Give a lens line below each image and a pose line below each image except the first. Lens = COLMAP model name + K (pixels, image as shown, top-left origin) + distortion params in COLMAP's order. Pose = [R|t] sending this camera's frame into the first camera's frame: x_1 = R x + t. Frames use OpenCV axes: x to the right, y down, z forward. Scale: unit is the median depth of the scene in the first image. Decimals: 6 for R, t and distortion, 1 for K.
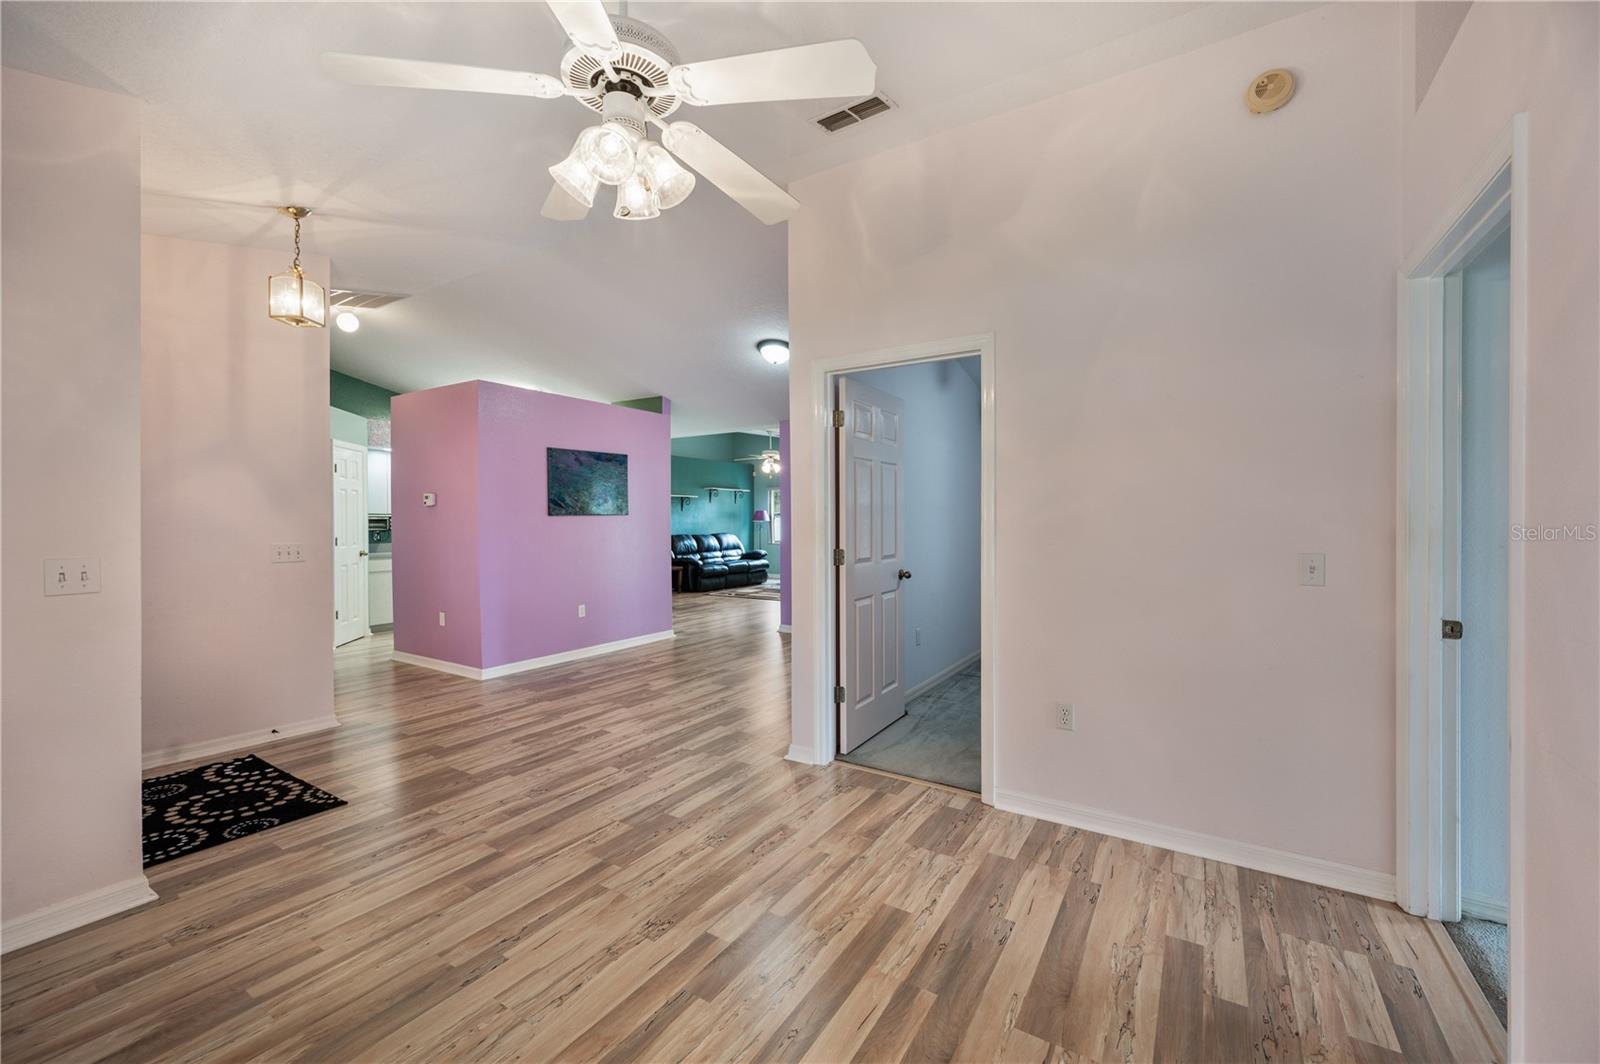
lens RADIAL K [[641.1, 0, 808.9], [0, 641.1, 525.0], [0, 0, 1]] dist [-0.001939, -0.000064]
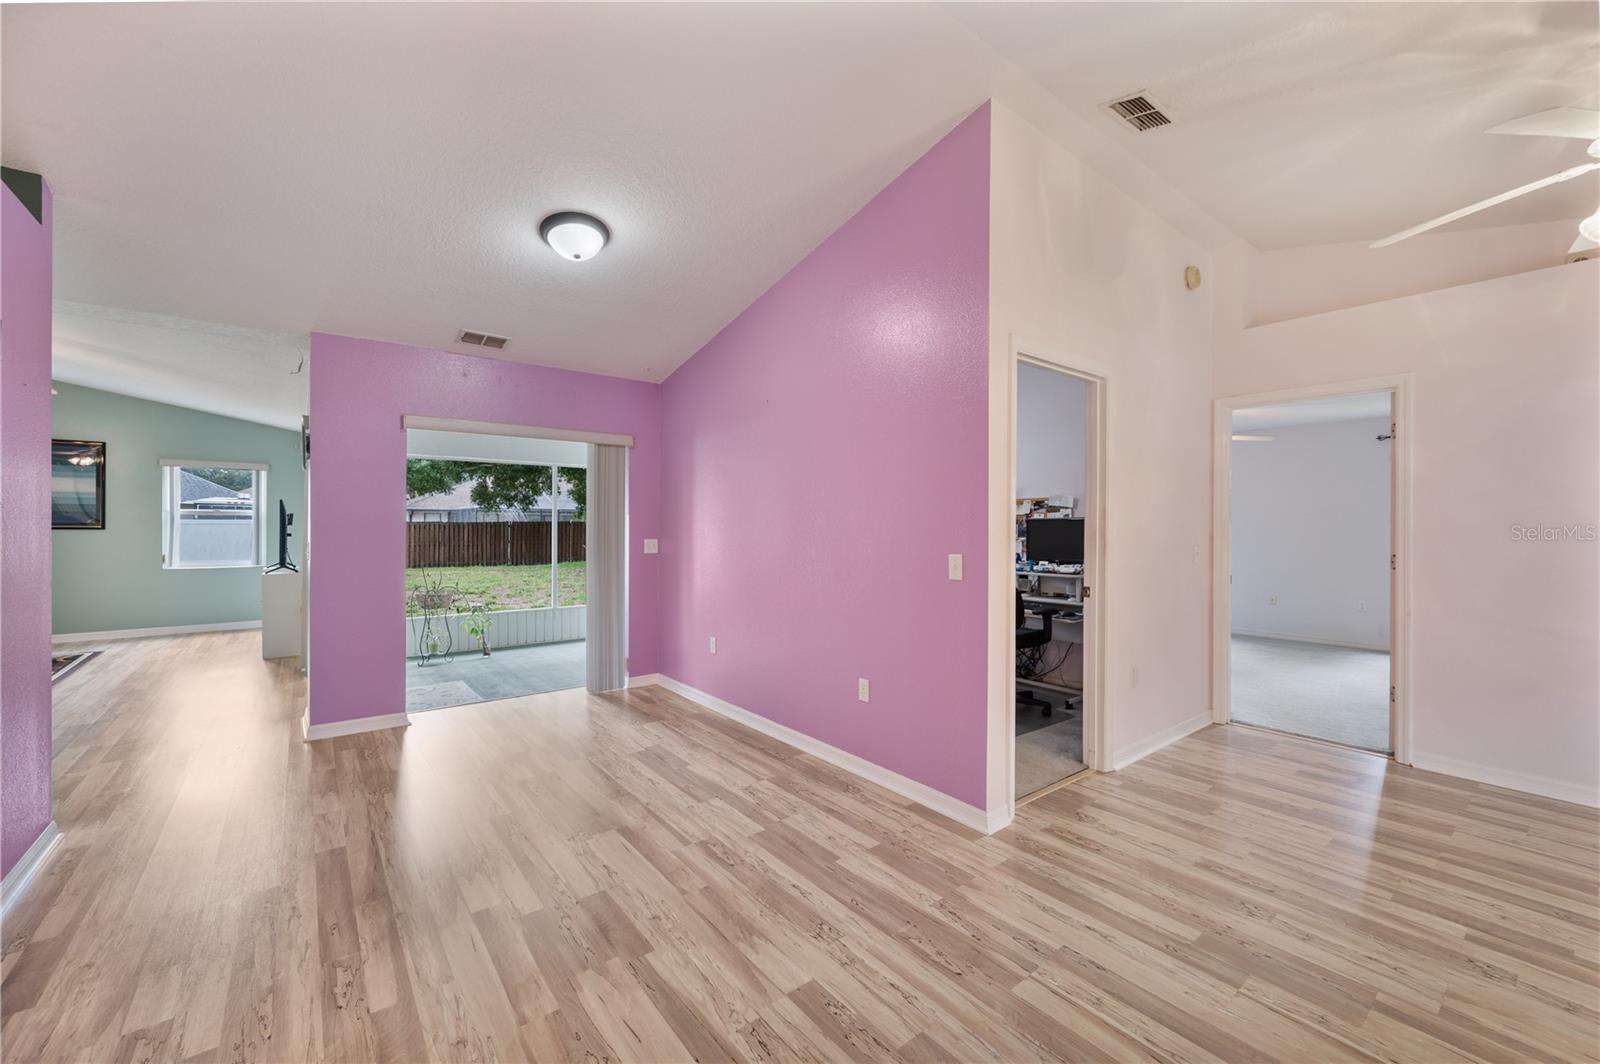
lens RADIAL K [[641.1, 0, 808.9], [0, 641.1, 525.0], [0, 0, 1]] dist [-0.001939, -0.000064]
pose [[0.330560, 0.005382, 0.943770, -0.876884], [0.004279, 0.999965, -0.007201, -0.002750], [-0.943775, 0.006419, 0.330525, 0.993760]]
